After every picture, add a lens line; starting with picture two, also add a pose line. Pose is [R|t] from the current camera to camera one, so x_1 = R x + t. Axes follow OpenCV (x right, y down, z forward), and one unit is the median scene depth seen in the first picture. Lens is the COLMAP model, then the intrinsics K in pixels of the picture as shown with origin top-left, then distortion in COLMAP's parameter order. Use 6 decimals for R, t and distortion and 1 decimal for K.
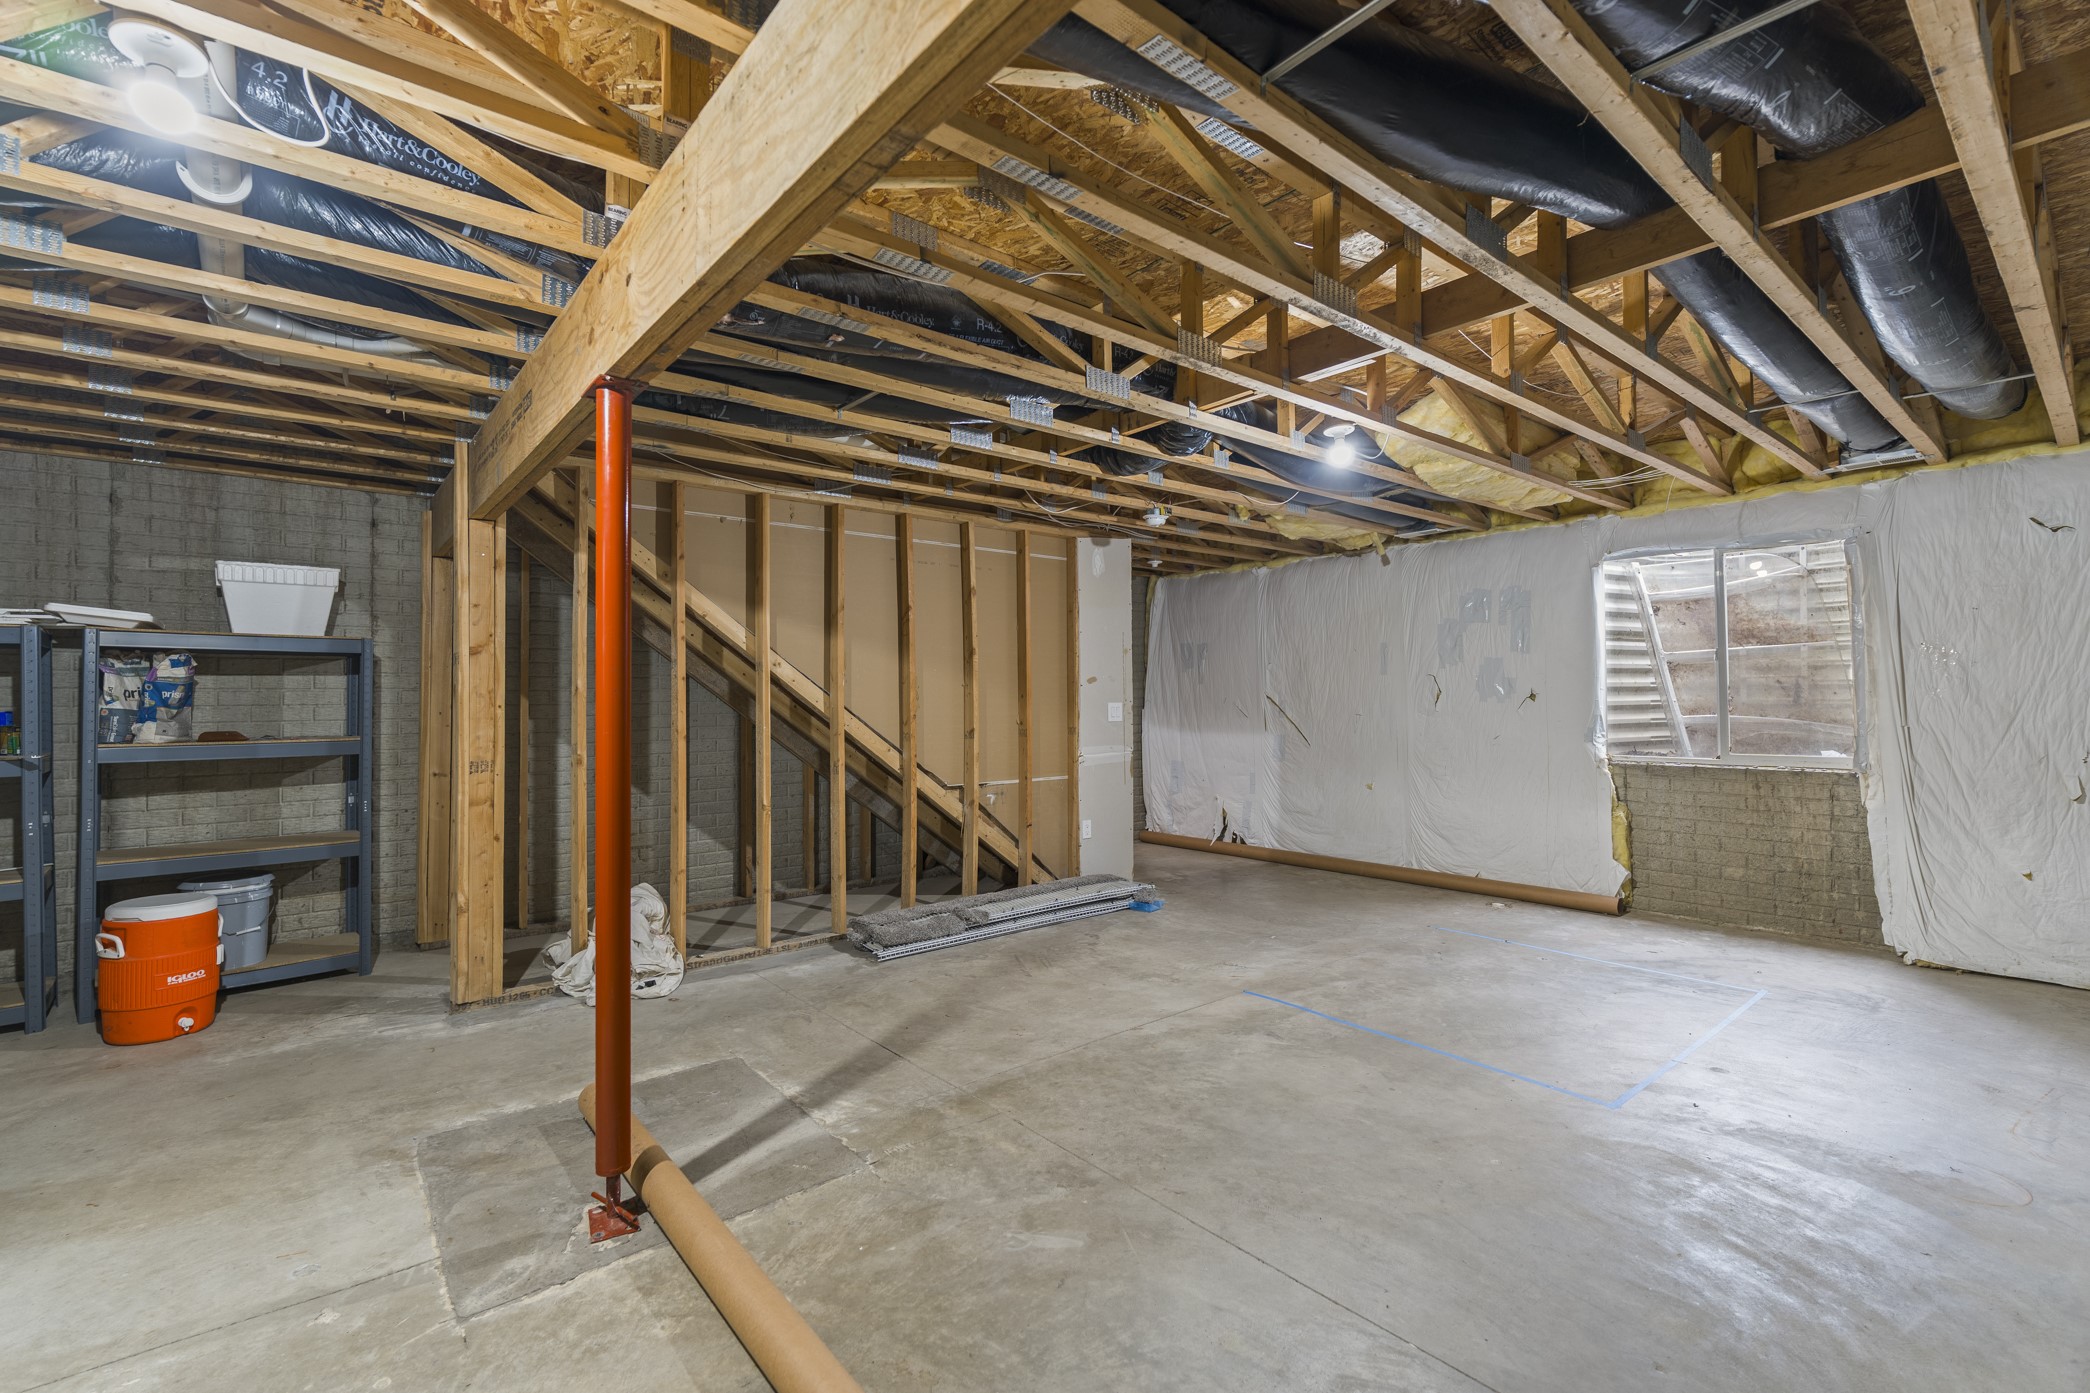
lens RADIAL K [[915.1, 0, 1045.1], [0, 915.1, 689.6], [0, 0, 1]] dist [-0.005326, 0.000300]
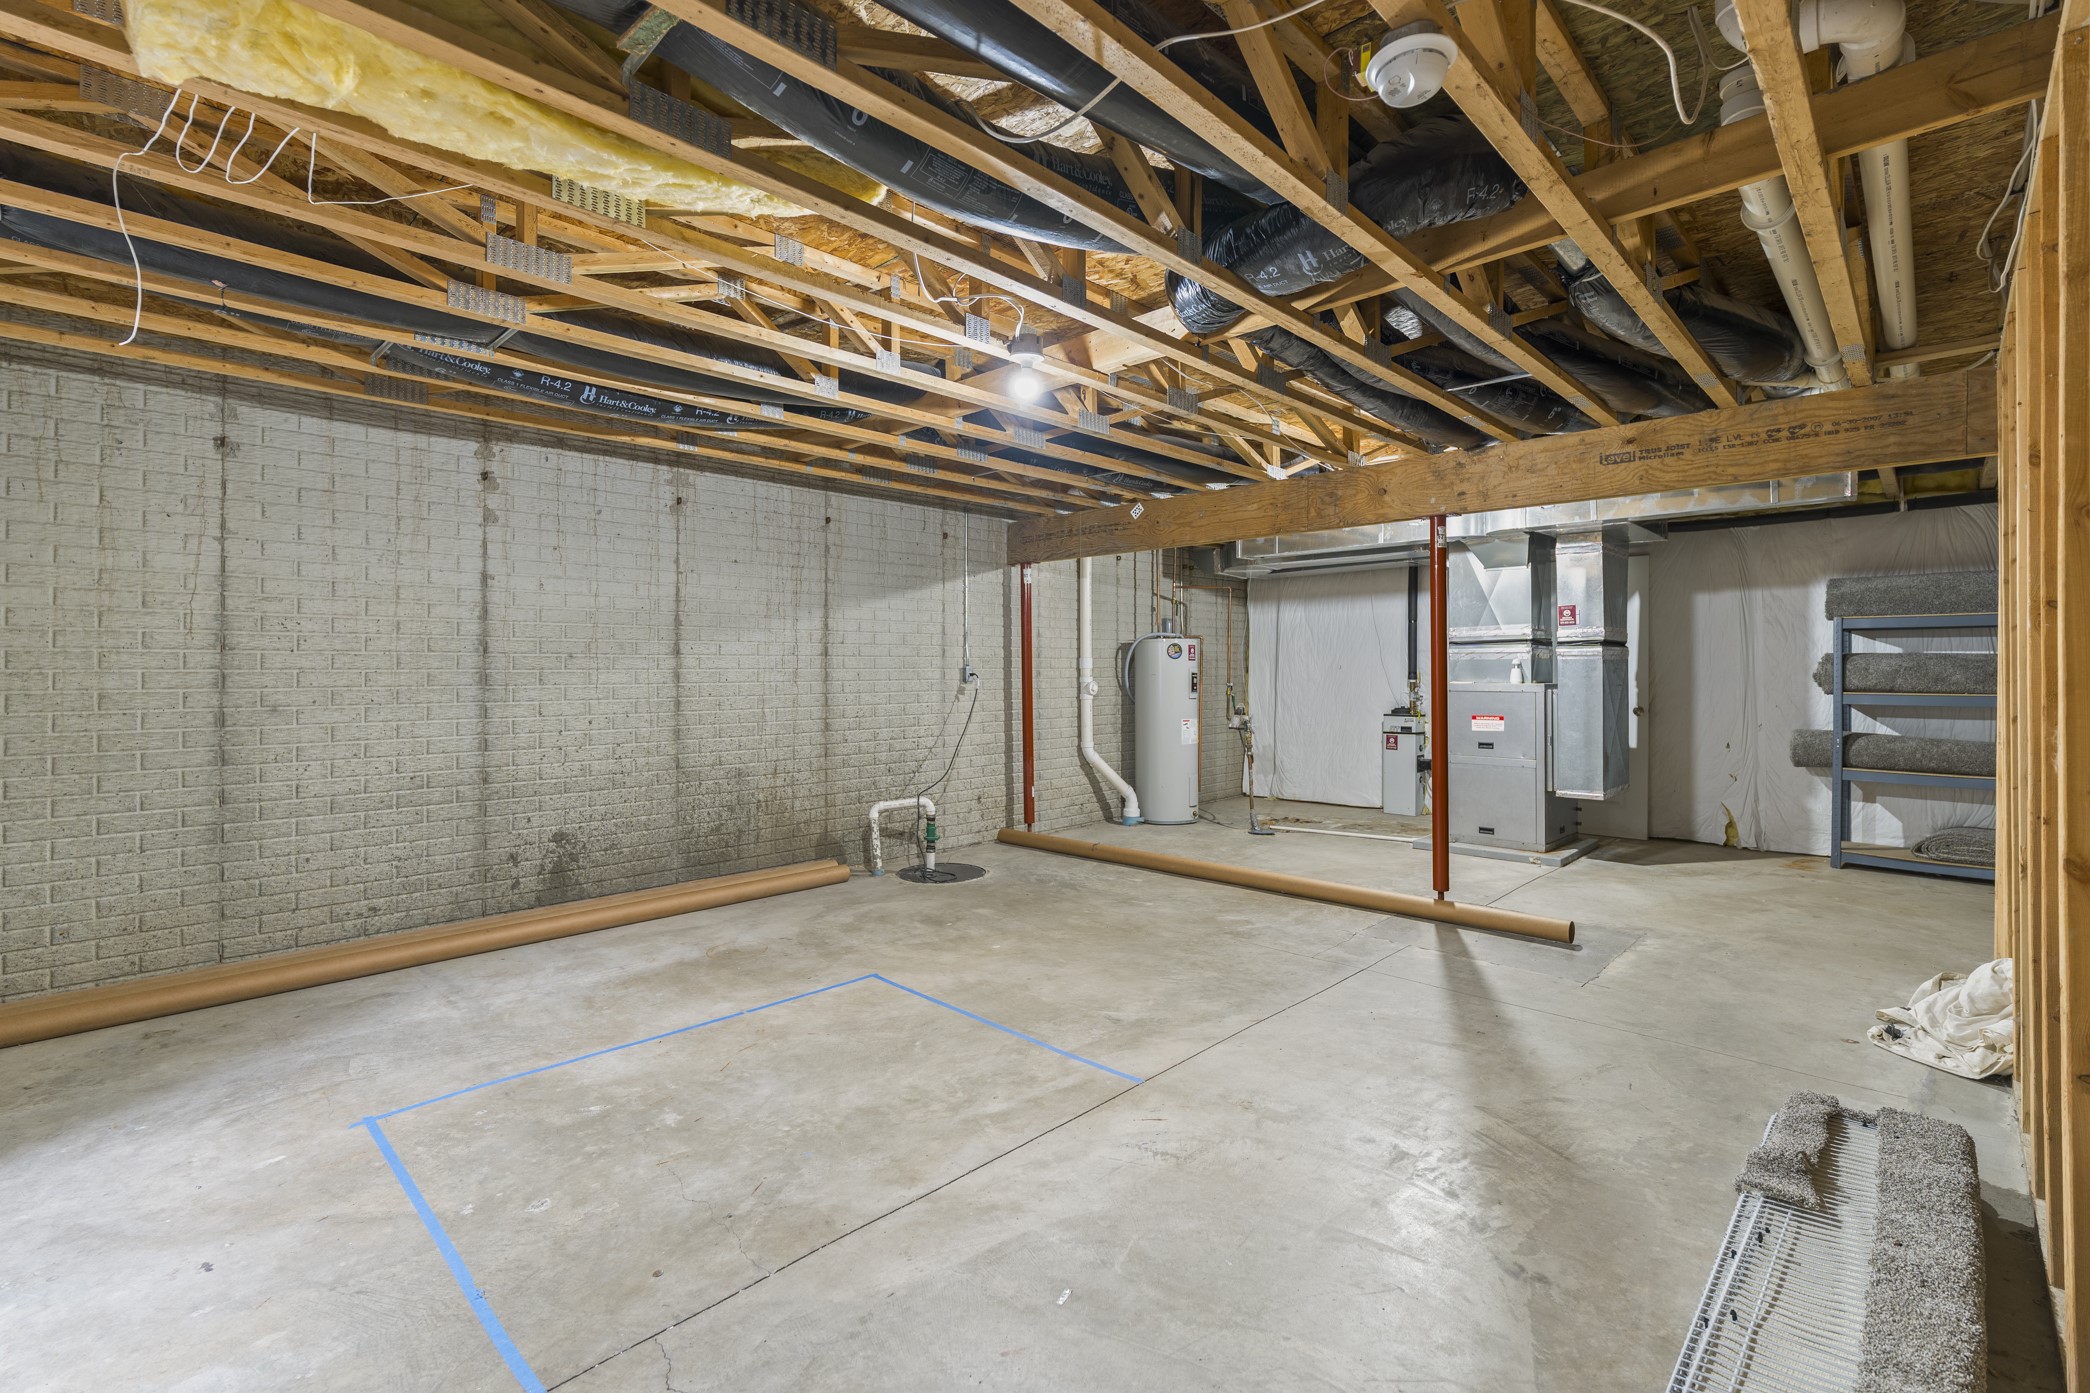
lens RADIAL K [[915.1, 0, 1045.1], [0, 915.1, 689.6], [0, 0, 1]] dist [-0.005326, 0.000300]
pose [[-0.994822, 0.012171, -0.100896, 0.406052], [0.011001, 0.999866, 0.012139, 0.018896], [0.101031, 0.010966, -0.994823, 1.908127]]
